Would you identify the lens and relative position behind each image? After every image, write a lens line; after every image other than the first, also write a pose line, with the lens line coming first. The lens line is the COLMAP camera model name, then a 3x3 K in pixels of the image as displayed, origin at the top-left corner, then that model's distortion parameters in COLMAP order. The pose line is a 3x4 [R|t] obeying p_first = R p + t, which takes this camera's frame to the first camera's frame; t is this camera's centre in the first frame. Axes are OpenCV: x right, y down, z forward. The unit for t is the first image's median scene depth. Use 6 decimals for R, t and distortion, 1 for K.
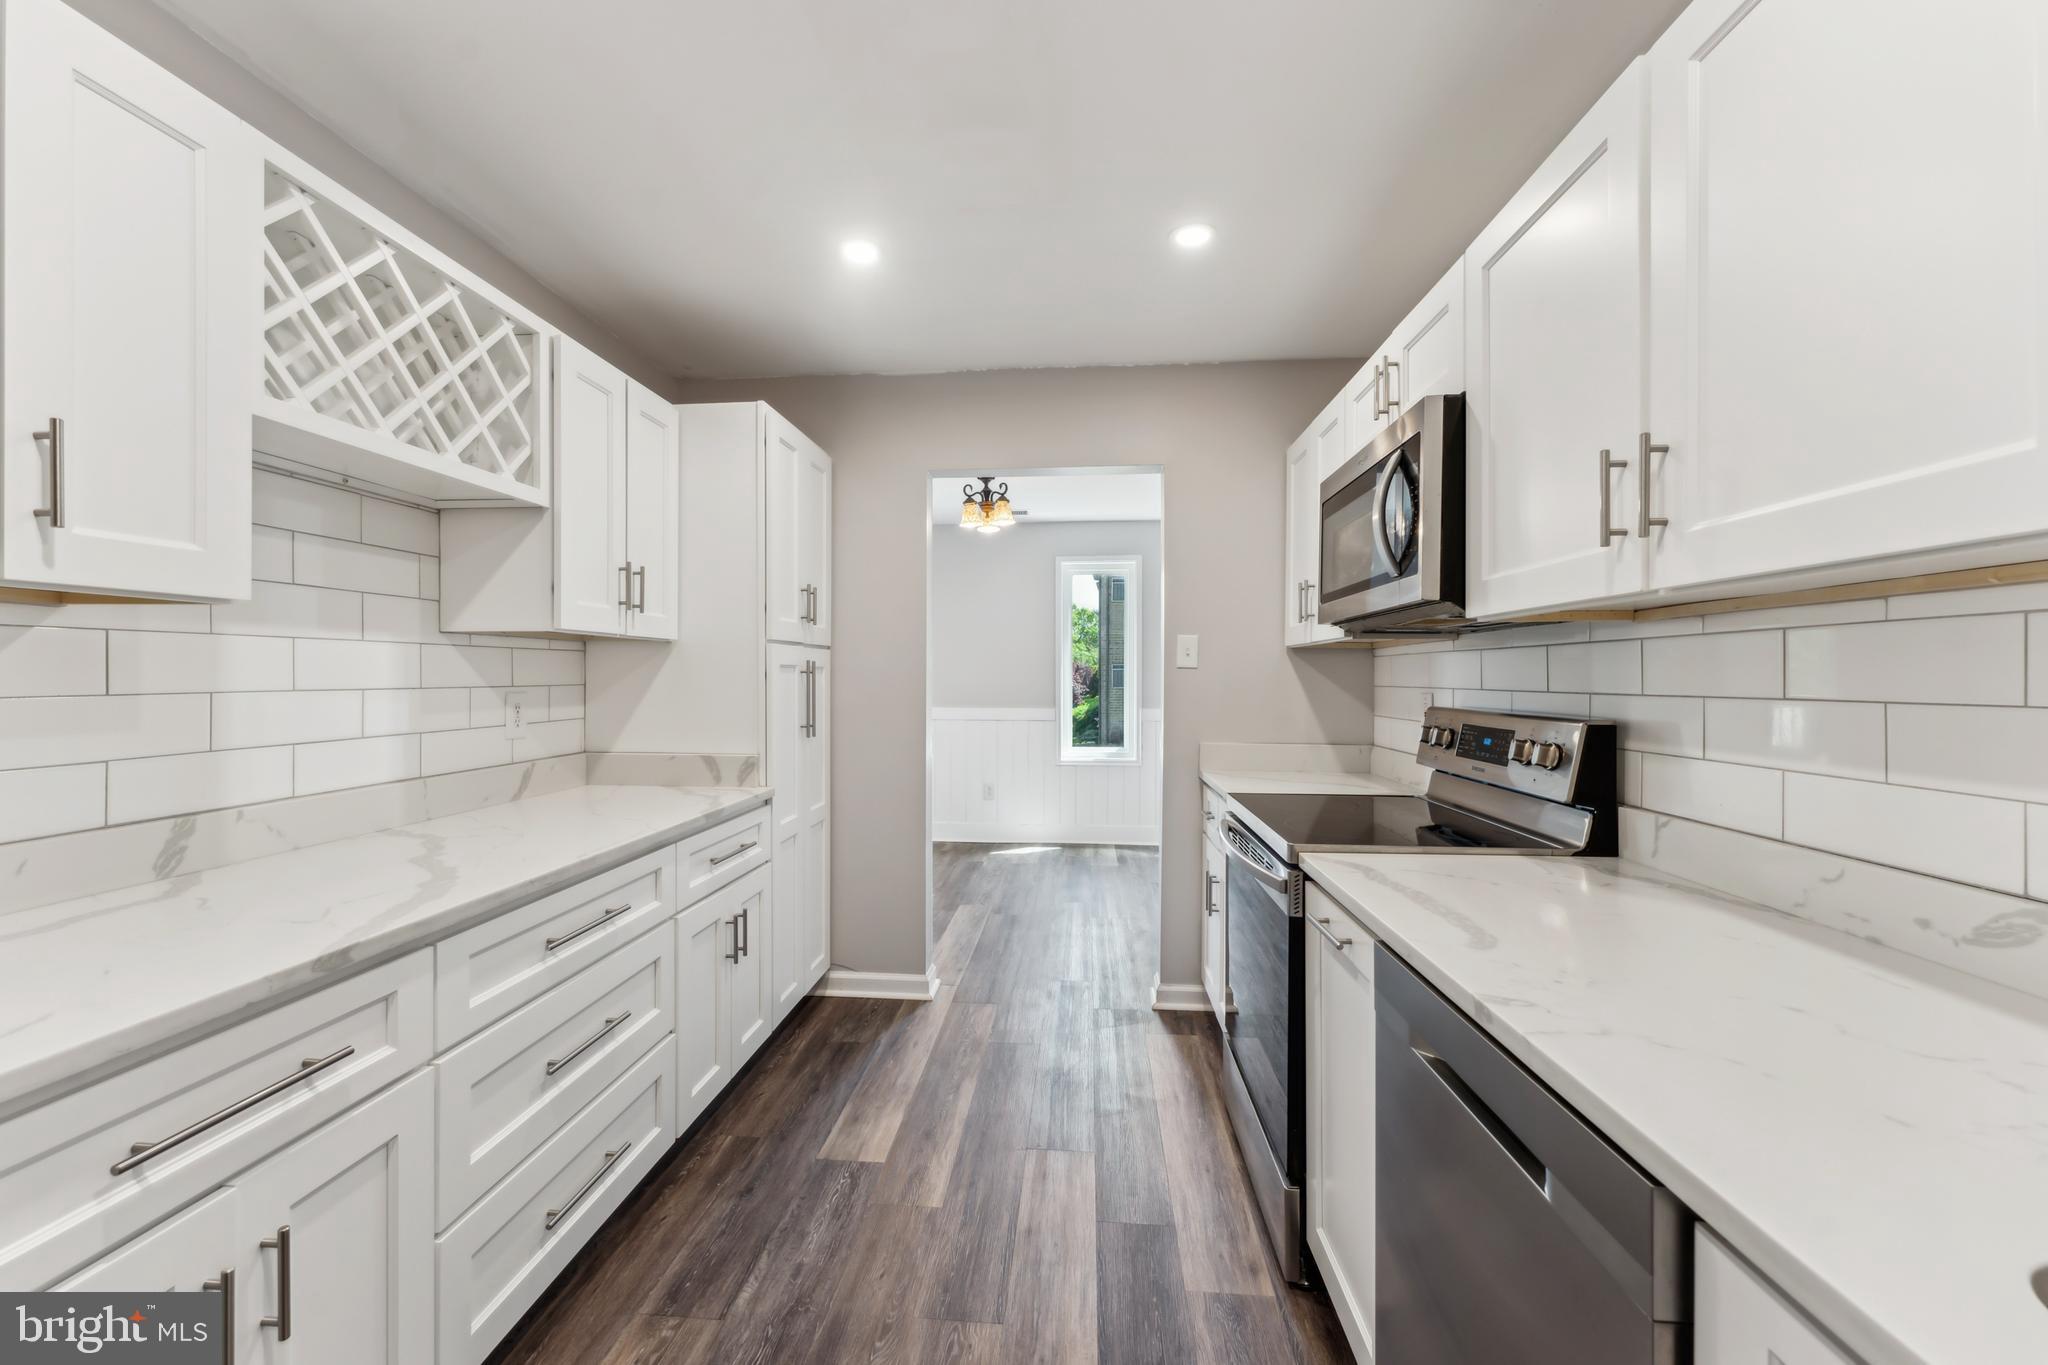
lens RADIAL K [[835.7, 0, 1026.0], [0, 835.7, 674.5], [0, 0, 1]] dist [0.001251, -0.000667]
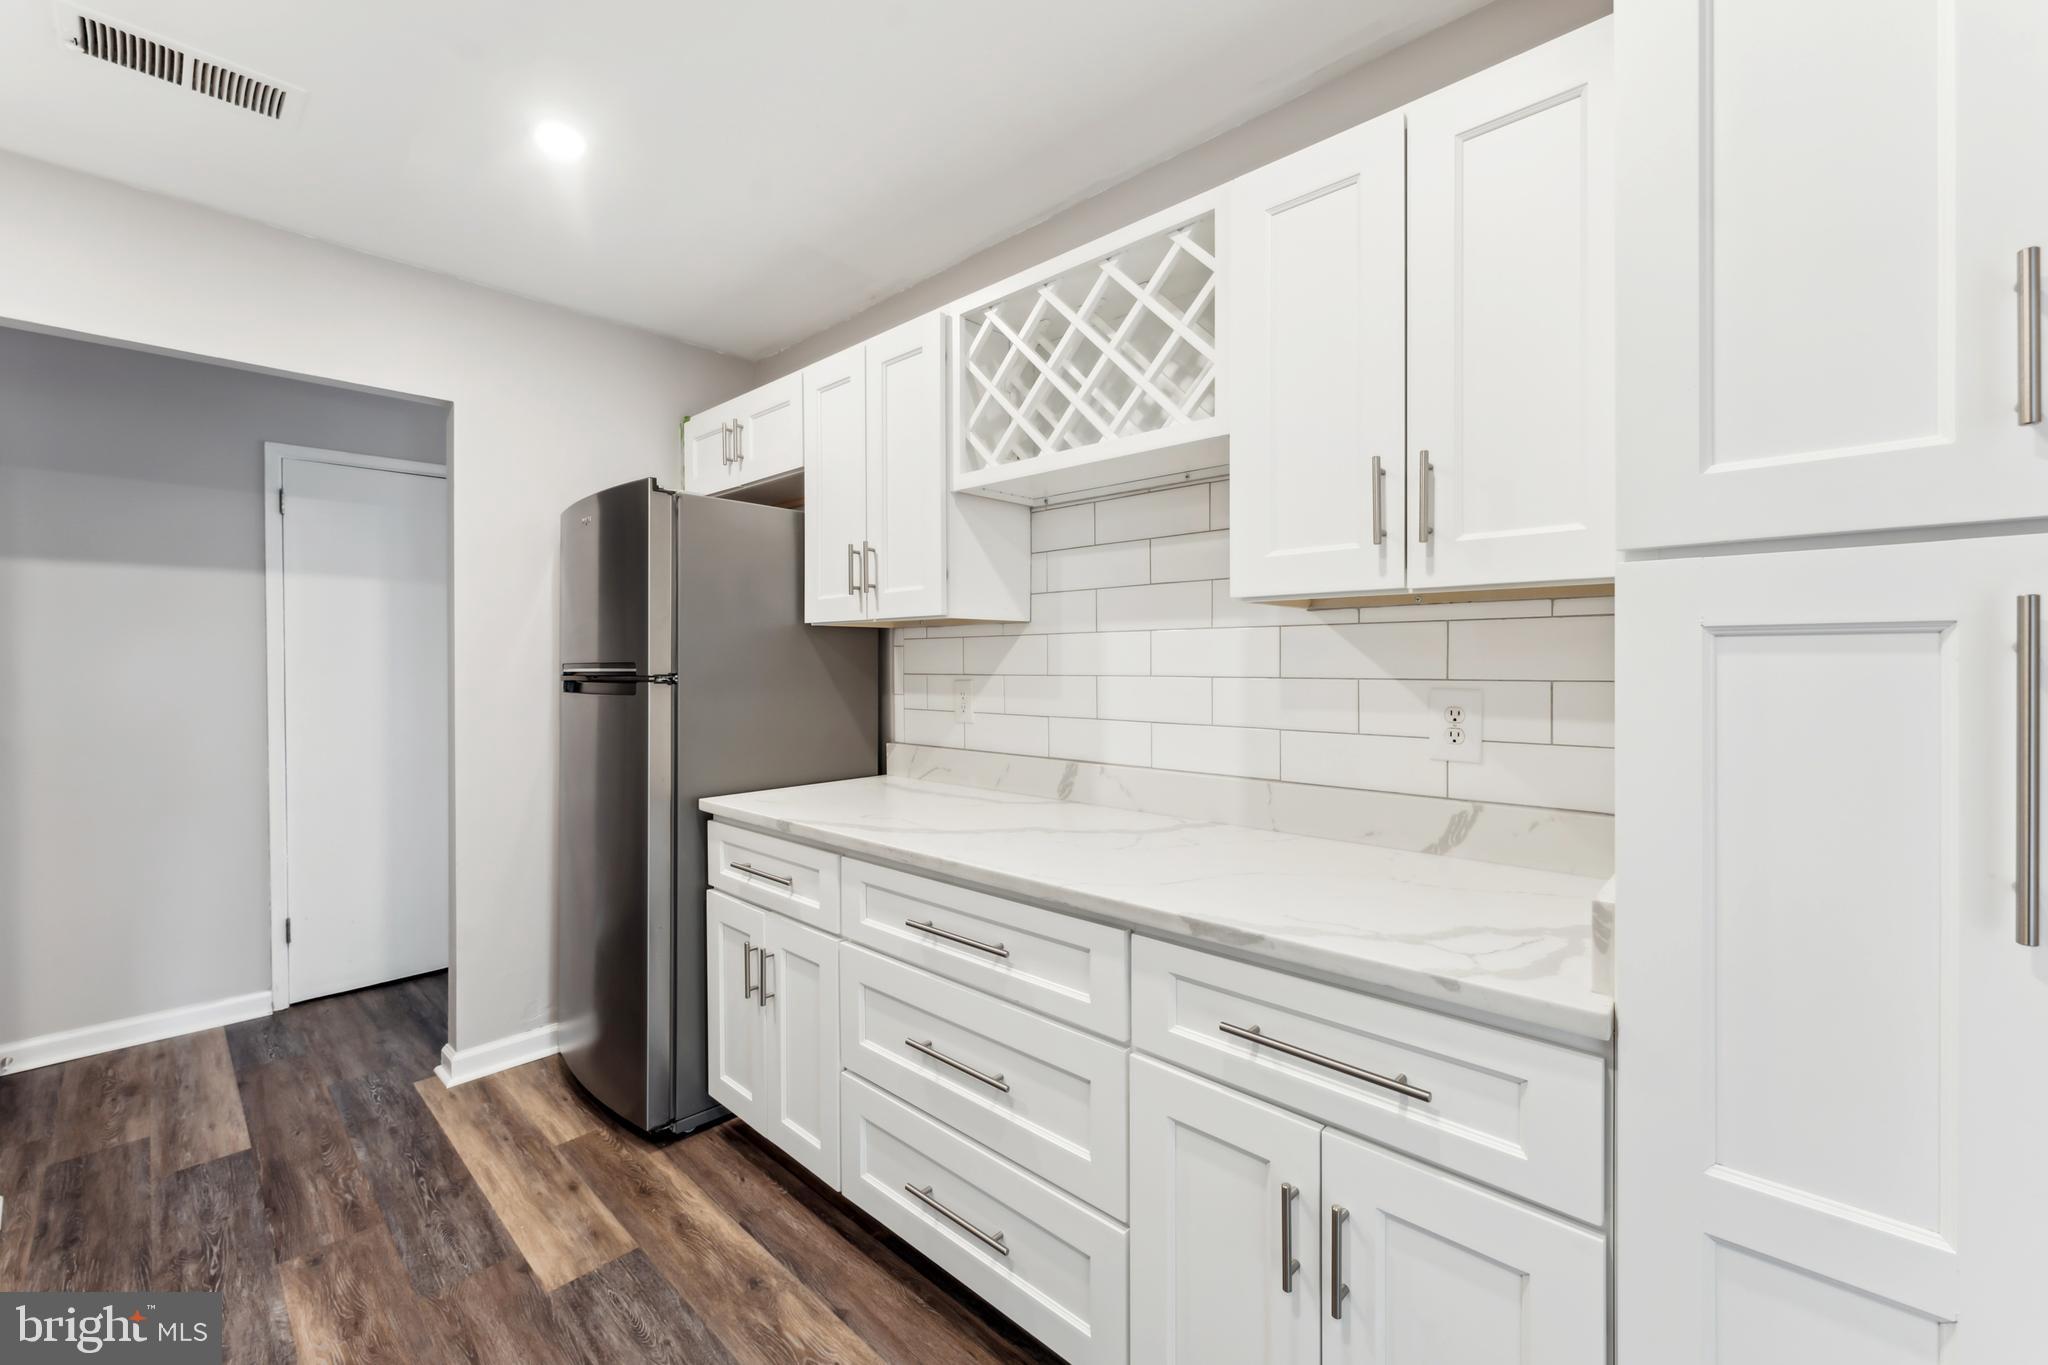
lens RADIAL K [[835.7, 0, 1044.4], [0, 835.7, 667.3], [0, 0, 1]] dist [0.001251, -0.000667]
pose [[-0.619369, 0.003241, -0.785093, 0.136466], [-0.001275, 0.999986, 0.005134, 0.001662], [0.785099, 0.004181, -0.619356, 1.690916]]
